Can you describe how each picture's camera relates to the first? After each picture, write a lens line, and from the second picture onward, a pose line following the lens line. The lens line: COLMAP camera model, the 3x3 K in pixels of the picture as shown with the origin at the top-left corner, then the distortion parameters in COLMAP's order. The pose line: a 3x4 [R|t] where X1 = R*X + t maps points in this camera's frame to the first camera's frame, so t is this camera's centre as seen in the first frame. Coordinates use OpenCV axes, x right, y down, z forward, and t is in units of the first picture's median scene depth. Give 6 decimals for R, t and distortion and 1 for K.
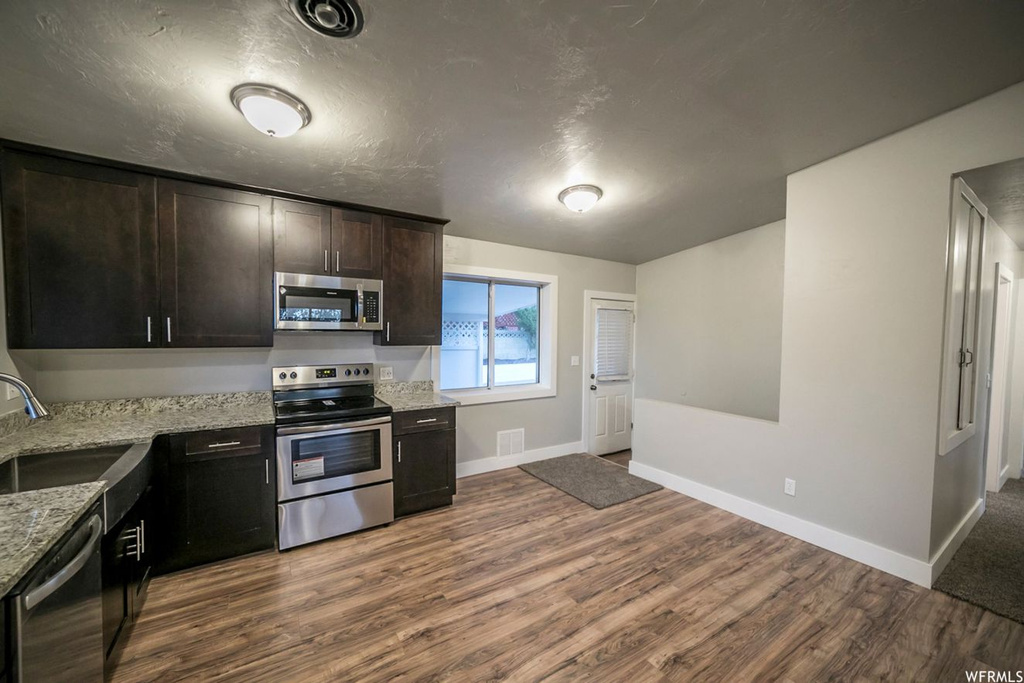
lens RADIAL K [[401.5, 0, 512.0], [0, 401.5, 341.5], [0, 0, 1]] dist [-0.000955, -0.000033]
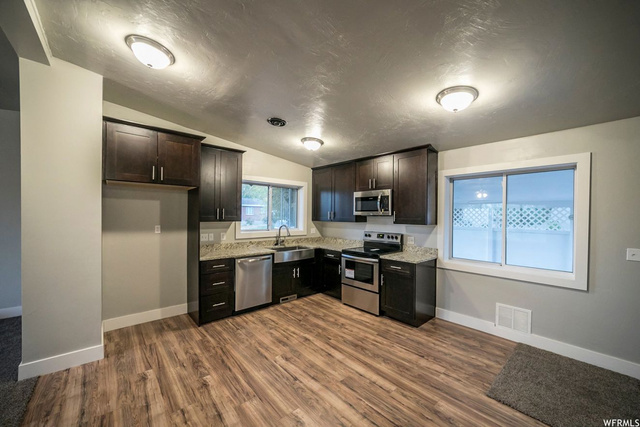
lens RADIAL K [[244.5, 0, 325.1], [0, 244.5, 217.4], [0, 0, 1]] dist [-0.014967, 0.000376]
pose [[0.162139, -0.000499, -0.986768, 0.870836], [-0.033025, 0.999437, -0.005932, -0.002380], [0.986215, 0.033550, 0.162031, 0.588306]]
